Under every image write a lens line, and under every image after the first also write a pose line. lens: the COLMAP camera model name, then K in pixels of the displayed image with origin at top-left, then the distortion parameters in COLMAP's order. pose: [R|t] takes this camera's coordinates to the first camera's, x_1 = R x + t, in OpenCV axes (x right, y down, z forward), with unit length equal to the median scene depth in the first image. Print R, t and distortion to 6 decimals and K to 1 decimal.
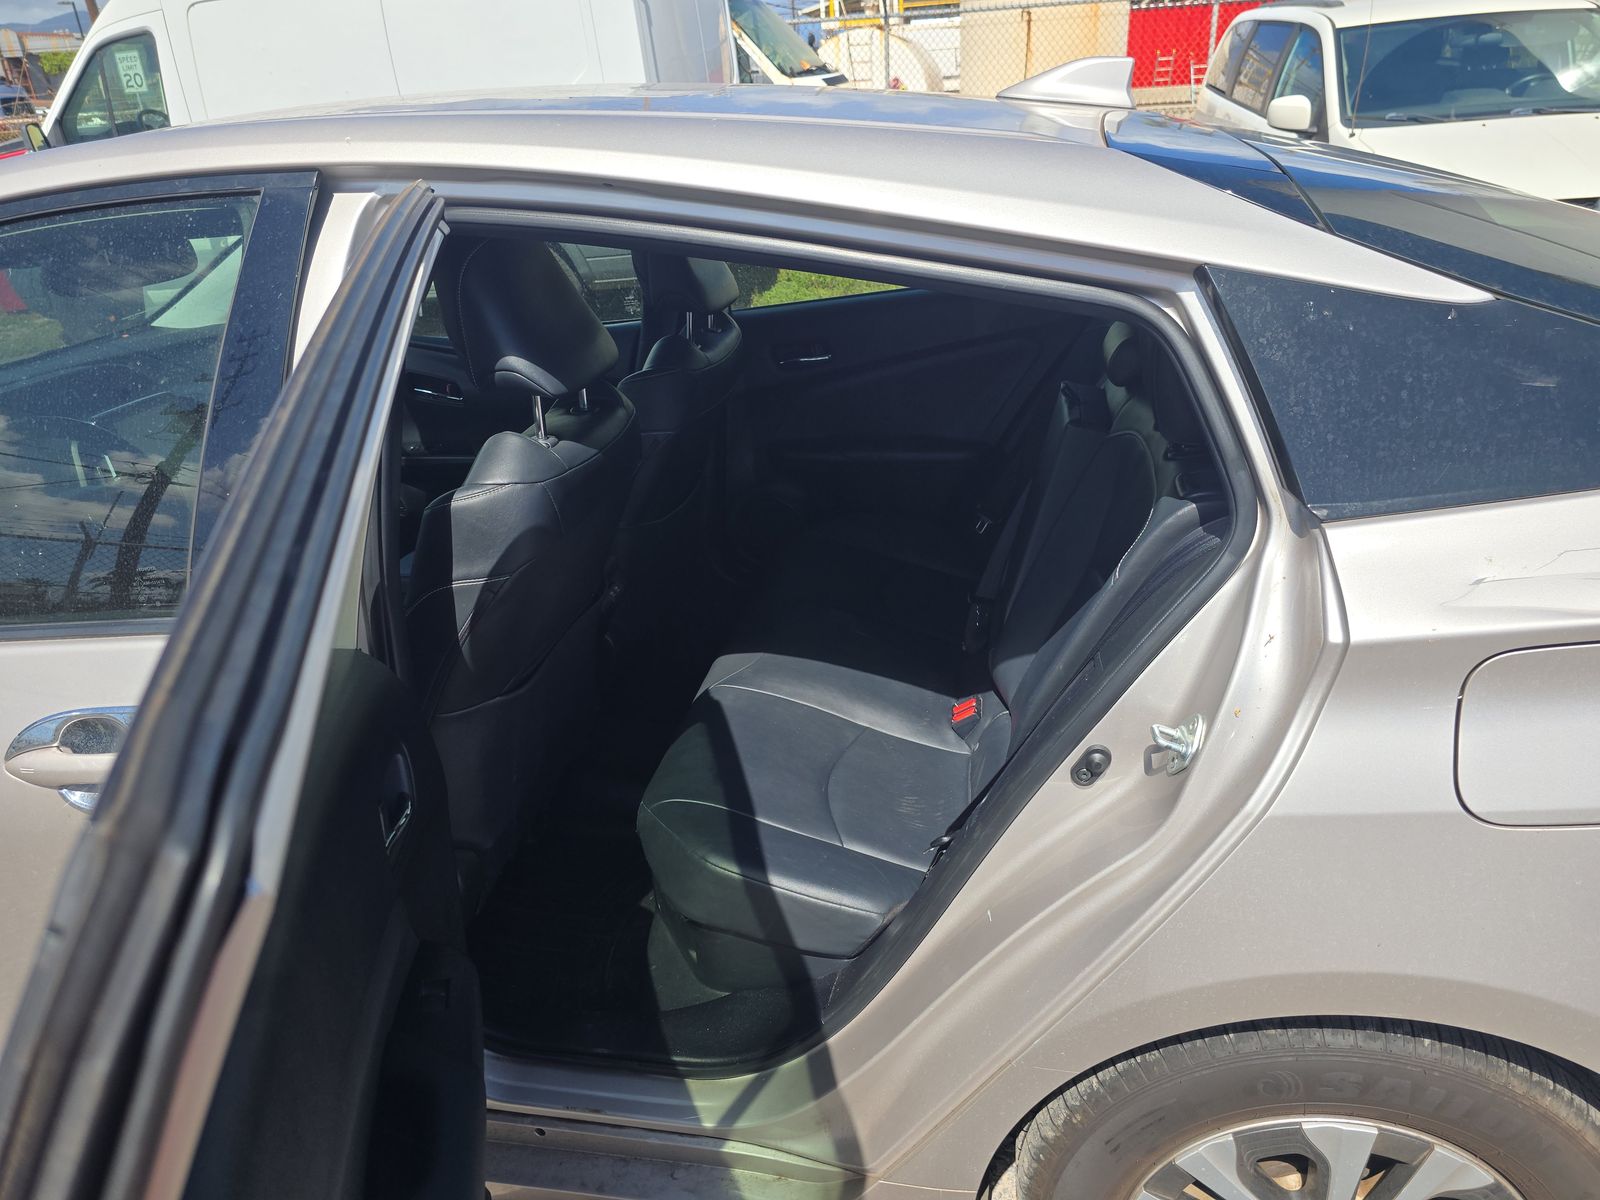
lens RADIAL K [[1081.5, 0, 791.5], [0, 1081.5, 598.9], [0, 0, 1]] dist [0.005924, -0.009936]
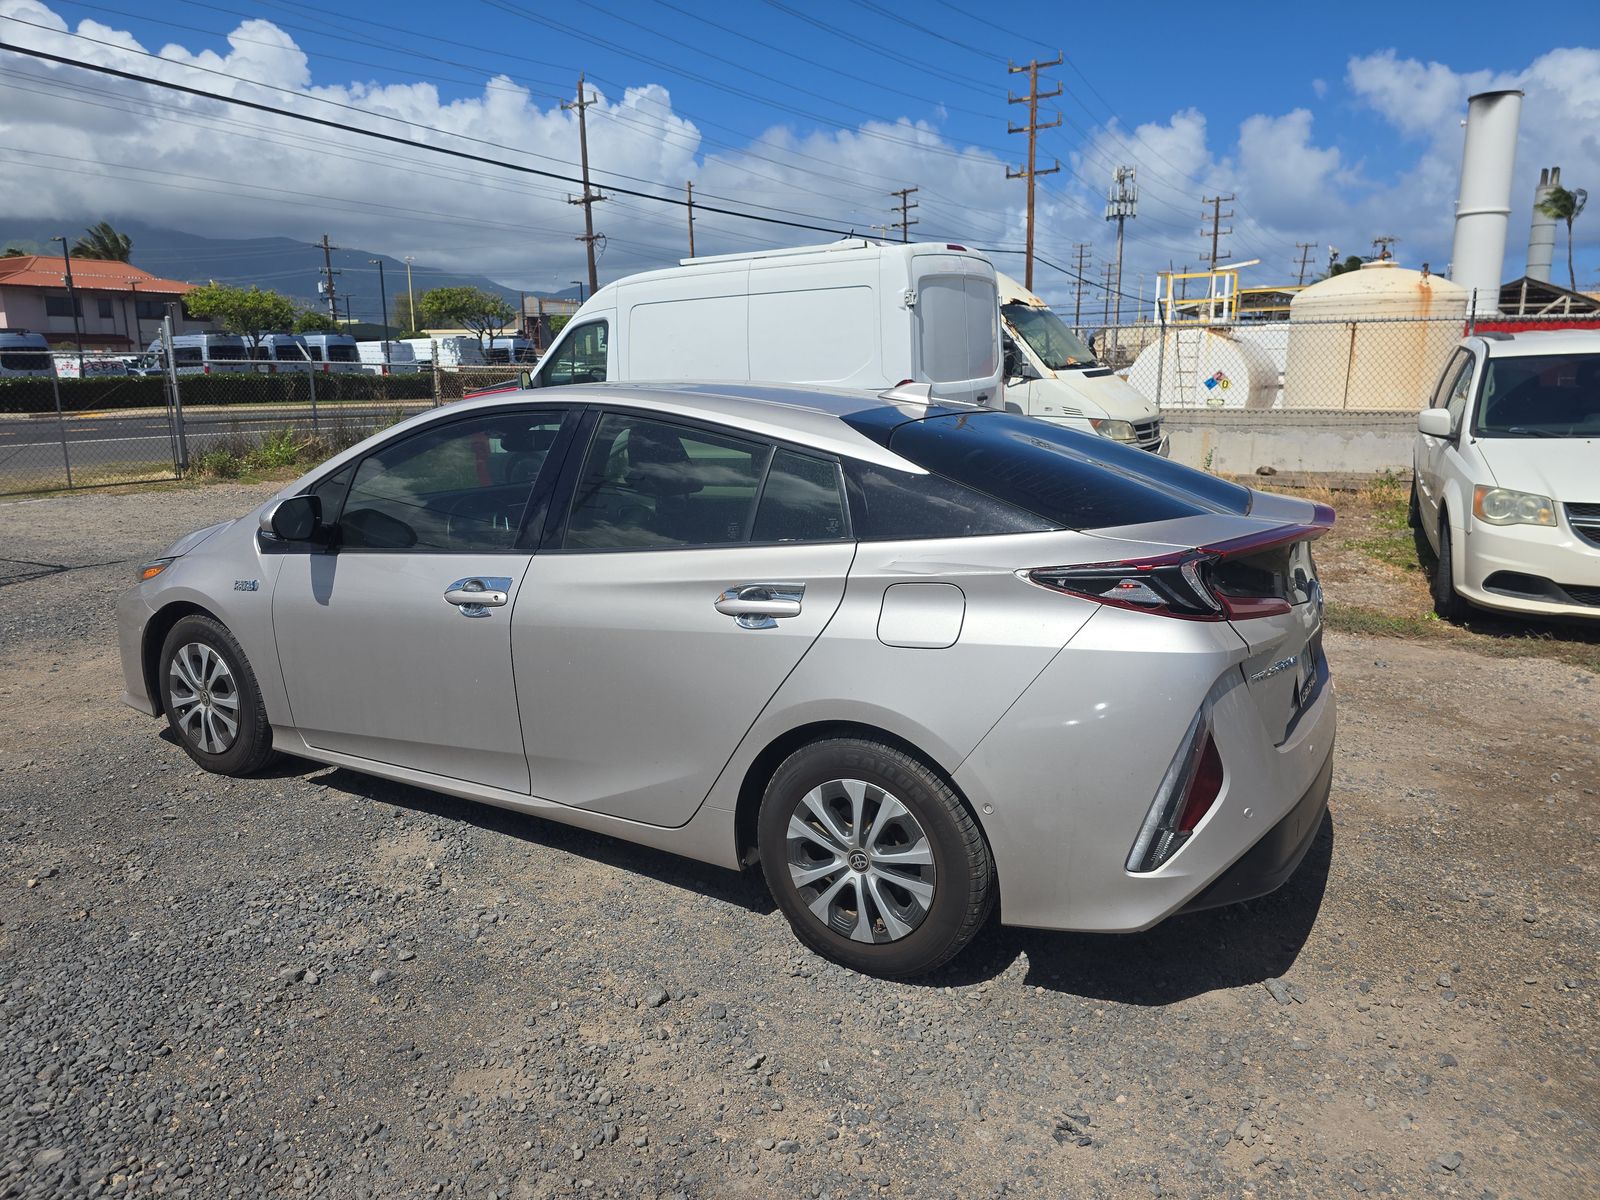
lens RADIAL K [[1081.5, 0, 791.5], [0, 1081.5, 598.9], [0, 0, 1]] dist [0.005924, -0.009936]
pose [[0.940562, 0.118600, -0.318241, 0.144665], [-0.186836, 0.963199, -0.193235, 0.076040], [0.283612, 0.241209, 0.928107, -0.192295]]
